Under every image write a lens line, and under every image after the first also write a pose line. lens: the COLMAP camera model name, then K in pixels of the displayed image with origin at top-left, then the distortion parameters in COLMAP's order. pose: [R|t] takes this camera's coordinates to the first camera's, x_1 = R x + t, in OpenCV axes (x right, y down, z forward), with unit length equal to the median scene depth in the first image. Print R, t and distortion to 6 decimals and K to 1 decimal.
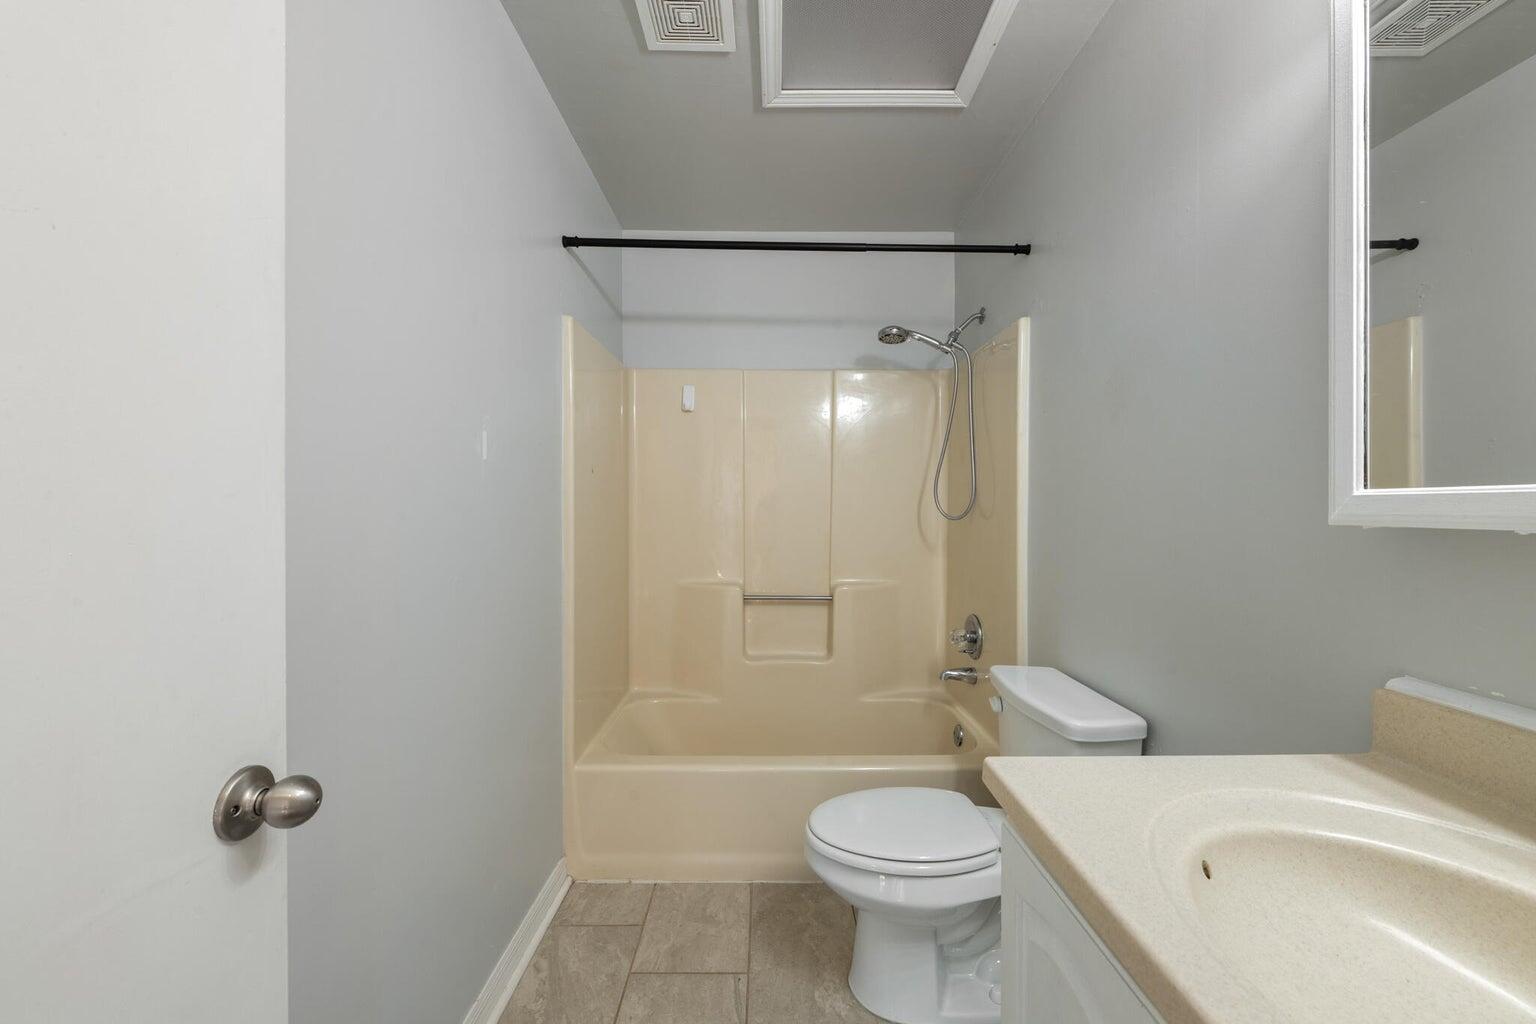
lens RADIAL K [[603.7, 0, 773.8], [0, 603.7, 512.0], [0, 0, 1]] dist [0.001521, -0.000268]
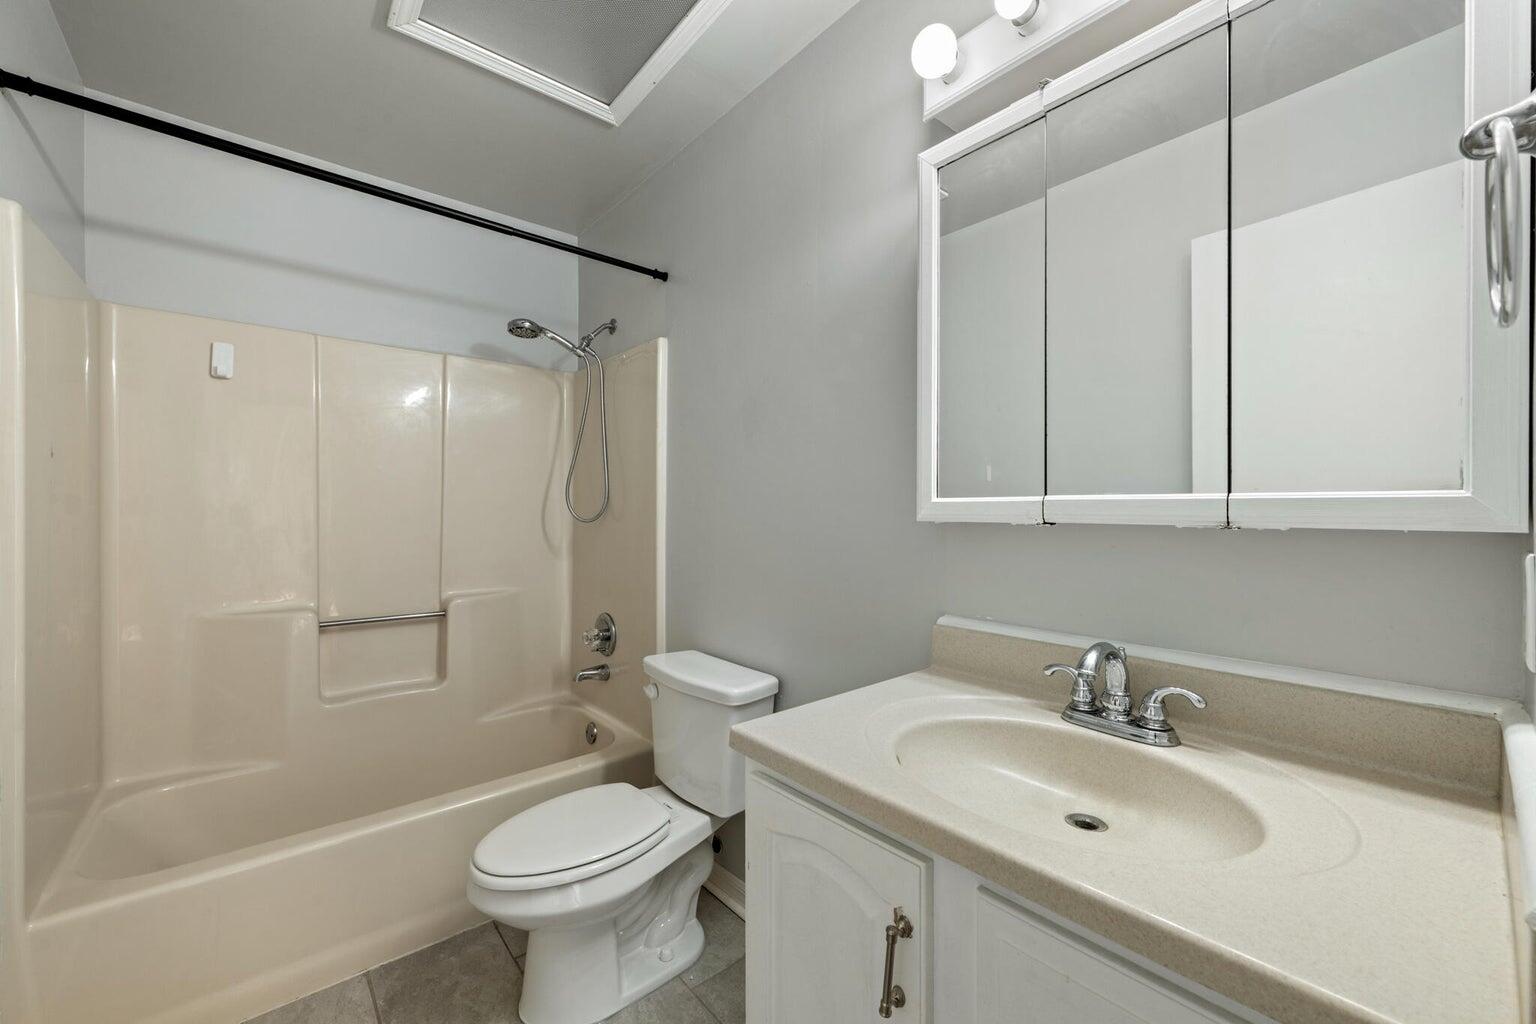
lens RADIAL K [[604.8, 0, 767.5], [0, 604.8, 516.5], [0, 0, 1]] dist [0.000829, 0.000380]
pose [[0.768015, -0.008850, 0.640370, -0.119673], [0.006361, 0.999961, 0.006191, -0.001021], [-0.640400, -0.000681, 0.768041, 0.024071]]
